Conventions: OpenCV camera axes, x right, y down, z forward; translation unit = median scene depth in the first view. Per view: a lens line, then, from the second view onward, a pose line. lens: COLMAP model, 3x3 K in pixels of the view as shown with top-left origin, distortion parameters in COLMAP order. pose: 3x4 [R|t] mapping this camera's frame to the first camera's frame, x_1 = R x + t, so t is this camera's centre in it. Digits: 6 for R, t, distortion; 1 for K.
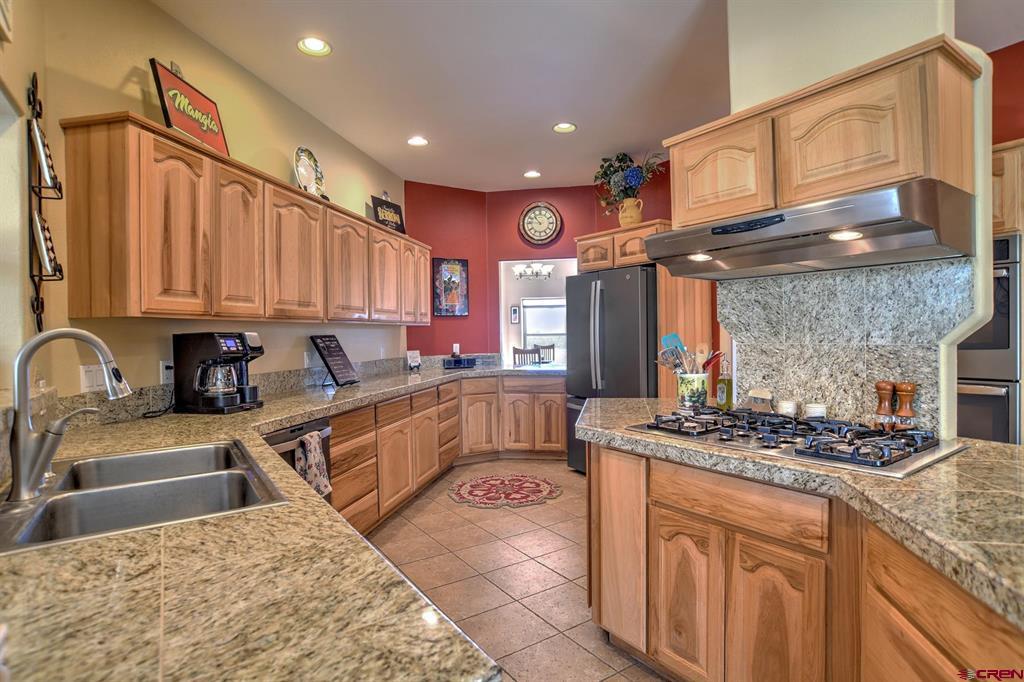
lens RADIAL K [[568.0, 0, 525.4], [0, 568.0, 338.9], [0, 0, 1]] dist [-0.113726, 0.068308]
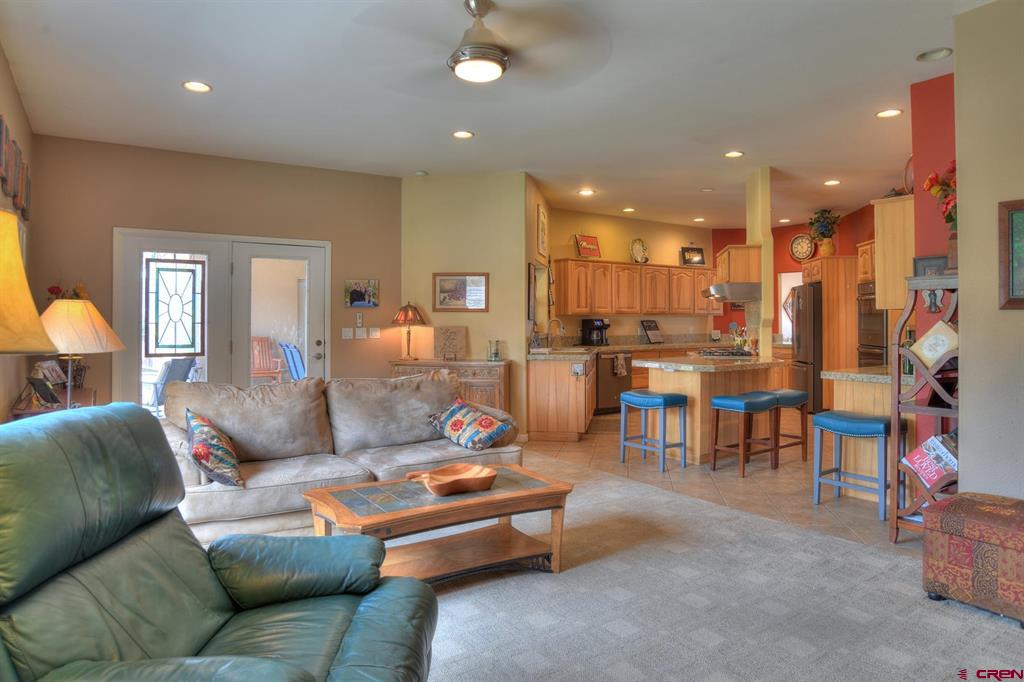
lens RADIAL K [[640.1, 0, 509.5], [0, 640.1, 317.3], [0, 0, 1]] dist [-0.067906, -0.000066]
pose [[0.732699, 0.008847, -0.680496, 1.459481], [-0.015058, 0.999881, -0.003213, -0.003448], [0.680387, 0.012601, 0.732745, -1.850370]]
